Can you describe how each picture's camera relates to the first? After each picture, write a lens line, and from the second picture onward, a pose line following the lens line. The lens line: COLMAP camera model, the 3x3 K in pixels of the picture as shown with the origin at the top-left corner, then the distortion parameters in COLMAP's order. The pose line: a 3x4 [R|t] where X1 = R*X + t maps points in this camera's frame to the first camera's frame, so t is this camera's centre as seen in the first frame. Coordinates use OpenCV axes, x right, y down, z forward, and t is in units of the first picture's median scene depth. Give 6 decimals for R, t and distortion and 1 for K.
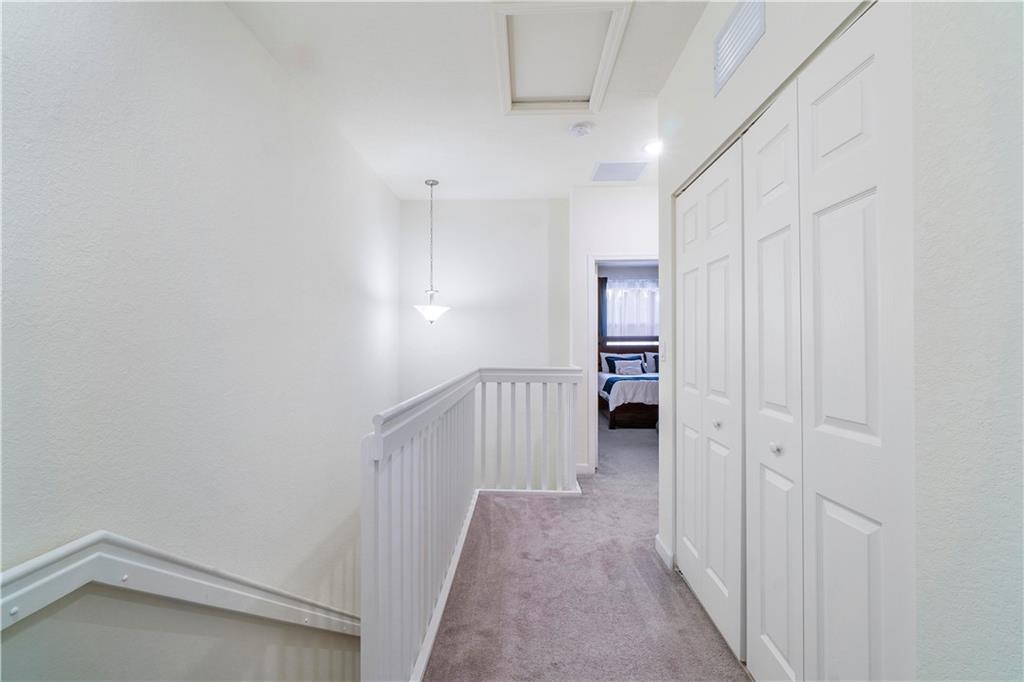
lens RADIAL K [[444.3, 0, 508.8], [0, 444.3, 341.0], [0, 0, 1]] dist [-0.003628, 0.000526]
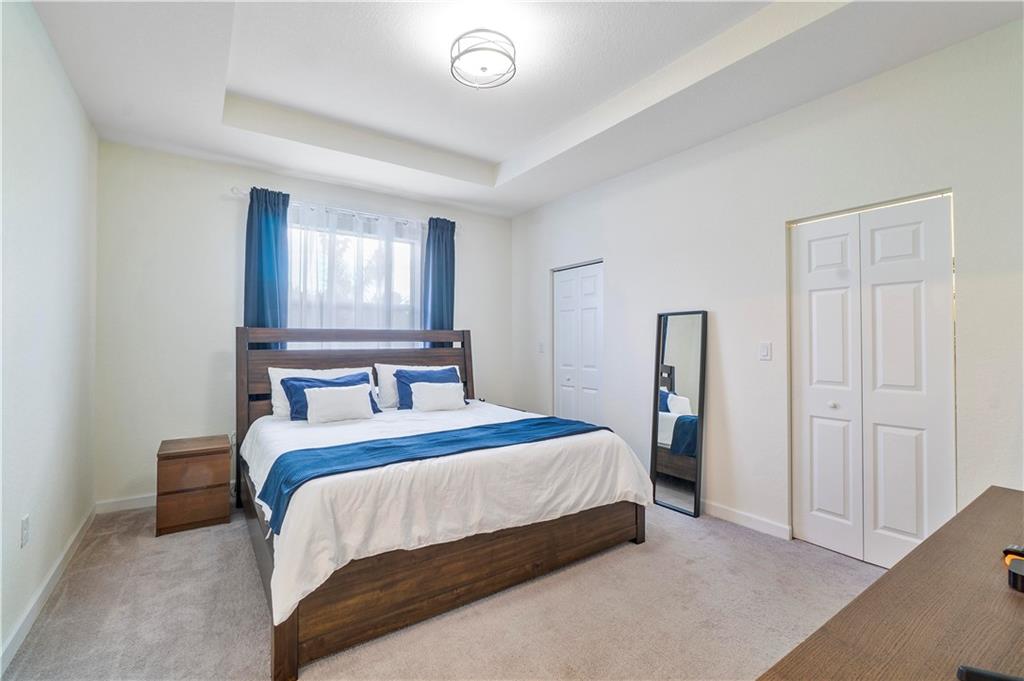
lens RADIAL K [[444.3, 0, 491.9], [0, 444.3, 337.1], [0, 0, 1]] dist [-0.003628, 0.000526]
pose [[0.815050, 0.003966, 0.579377, 0.139037], [0.000874, 0.999967, -0.008073, 0.000998], [-0.579390, 0.007086, 0.815020, 0.558396]]
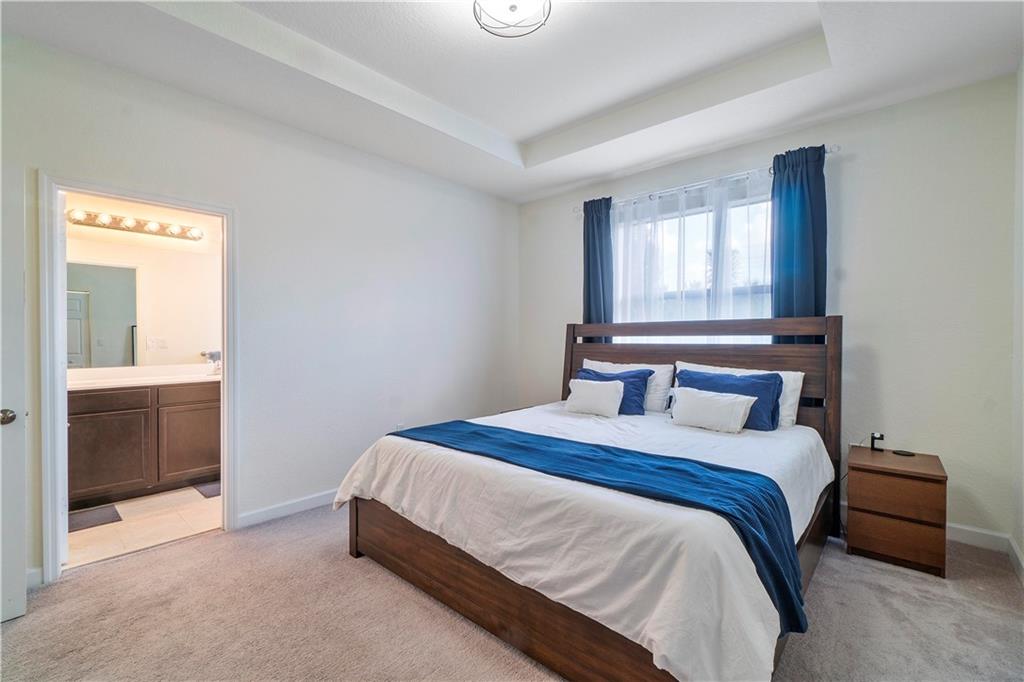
lens RADIAL K [[444.3, 0, 515.4], [0, 444.3, 341.3], [0, 0, 1]] dist [-0.003628, 0.000526]
pose [[0.764817, 0.001174, -0.644247, 0.462882], [0.007144, 0.999921, 0.010304, 0.001928], [0.644208, -0.012483, 0.764748, 0.611328]]
